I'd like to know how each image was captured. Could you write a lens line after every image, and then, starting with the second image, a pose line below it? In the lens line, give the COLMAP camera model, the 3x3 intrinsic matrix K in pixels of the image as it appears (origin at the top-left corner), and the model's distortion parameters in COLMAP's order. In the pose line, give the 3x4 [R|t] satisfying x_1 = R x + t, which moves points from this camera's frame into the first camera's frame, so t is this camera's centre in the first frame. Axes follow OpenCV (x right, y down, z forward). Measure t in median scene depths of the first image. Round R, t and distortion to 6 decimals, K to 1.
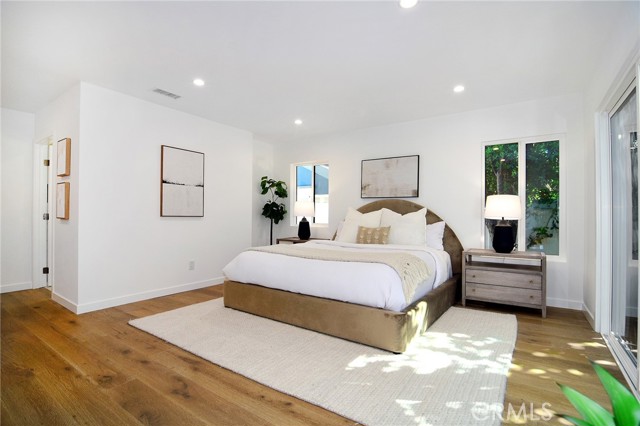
lens RADIAL K [[312.2, 0, 318.4], [0, 312.2, 212.0], [0, 0, 1]] dist [-0.017465, -0.002765]
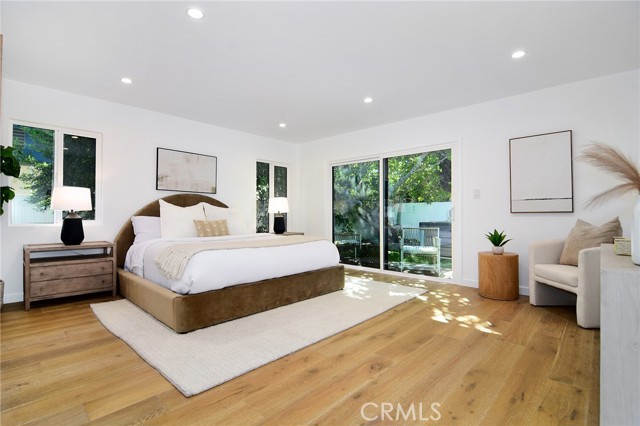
lens RADIAL K [[312.2, 0, 318.0], [0, 312.2, 214.1], [0, 0, 1]] dist [-0.017465, -0.002765]
pose [[0.126755, -0.005776, 0.991917, -1.429170], [-0.018317, 0.999799, 0.008162, 0.021289], [-0.991765, -0.019204, 0.126624, 0.877178]]
